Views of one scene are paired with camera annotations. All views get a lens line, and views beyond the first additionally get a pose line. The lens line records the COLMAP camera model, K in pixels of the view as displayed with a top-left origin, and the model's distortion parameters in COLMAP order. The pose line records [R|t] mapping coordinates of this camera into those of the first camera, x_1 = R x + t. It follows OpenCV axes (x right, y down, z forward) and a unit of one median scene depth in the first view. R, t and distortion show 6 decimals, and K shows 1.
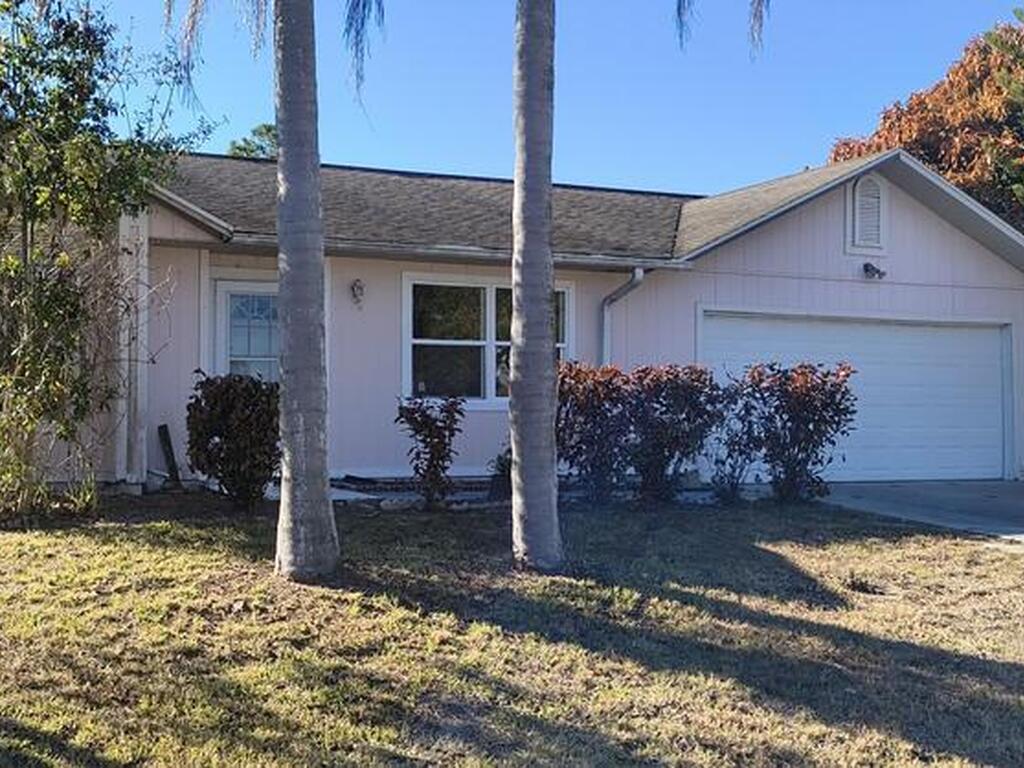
lens RADIAL K [[1362.9, 0, 503.5], [0, 1362.9, 379.7], [0, 0, 1]] dist [0.047503, 0.000000]
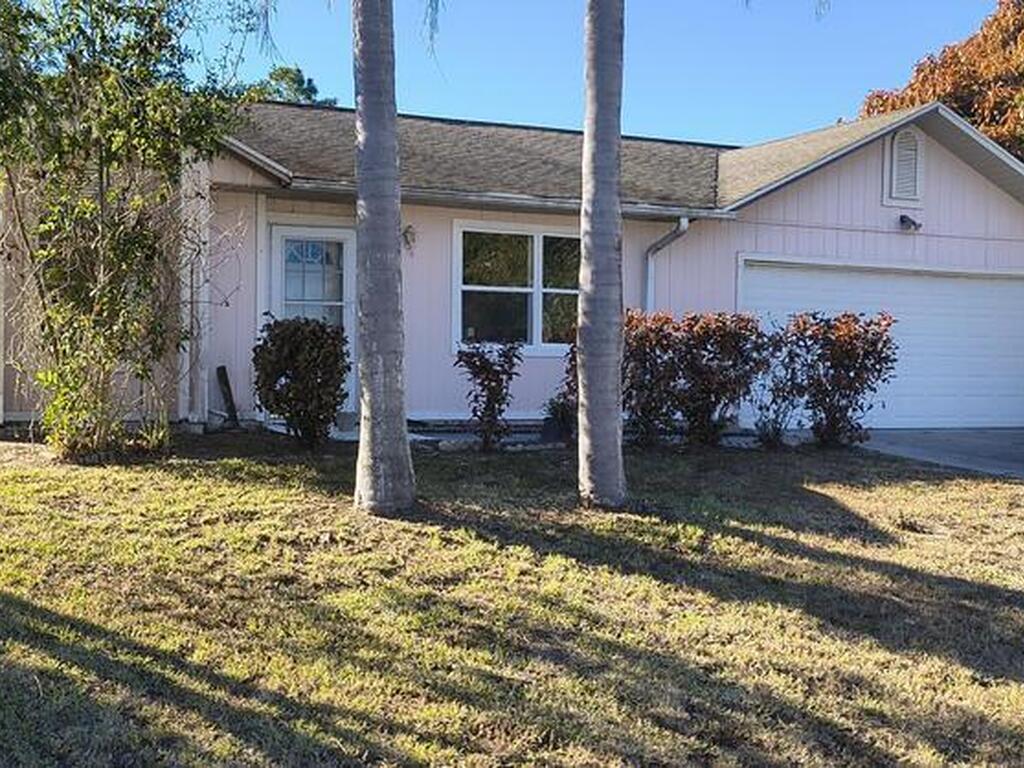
lens RADIAL K [[1362.9, 0, 519.9], [0, 1362.9, 387.5], [0, 0, 1]] dist [0.047503, 0.000000]
pose [[0.999894, 0.010119, 0.010443, -0.045725], [-0.010566, 0.998991, 0.043653, 0.002553], [-0.009991, -0.043758, 0.998992, -0.034480]]
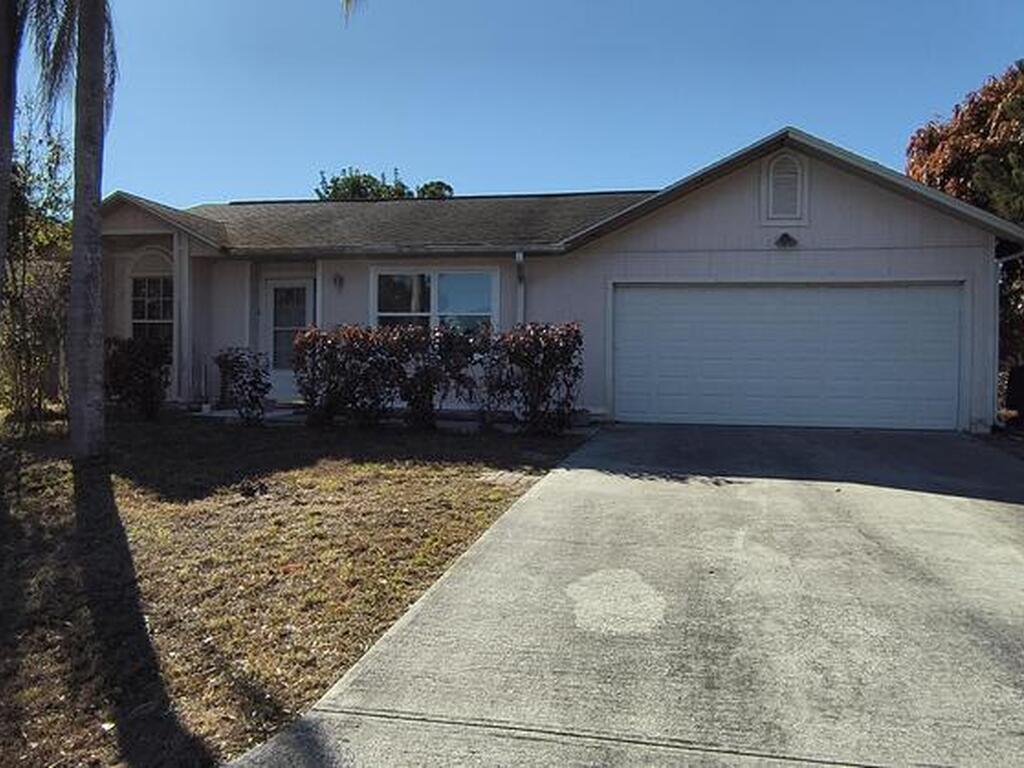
lens RADIAL K [[900.6, 0, 511.1], [0, 900.6, 382.5], [0, 0, 1]] dist [-0.008909, 0.006361]
pose [[0.783228, 0.017388, -0.621492, 0.892349], [0.003665, 0.999462, 0.032581, 0.020591], [0.621724, -0.027796, 0.782743, 0.444271]]
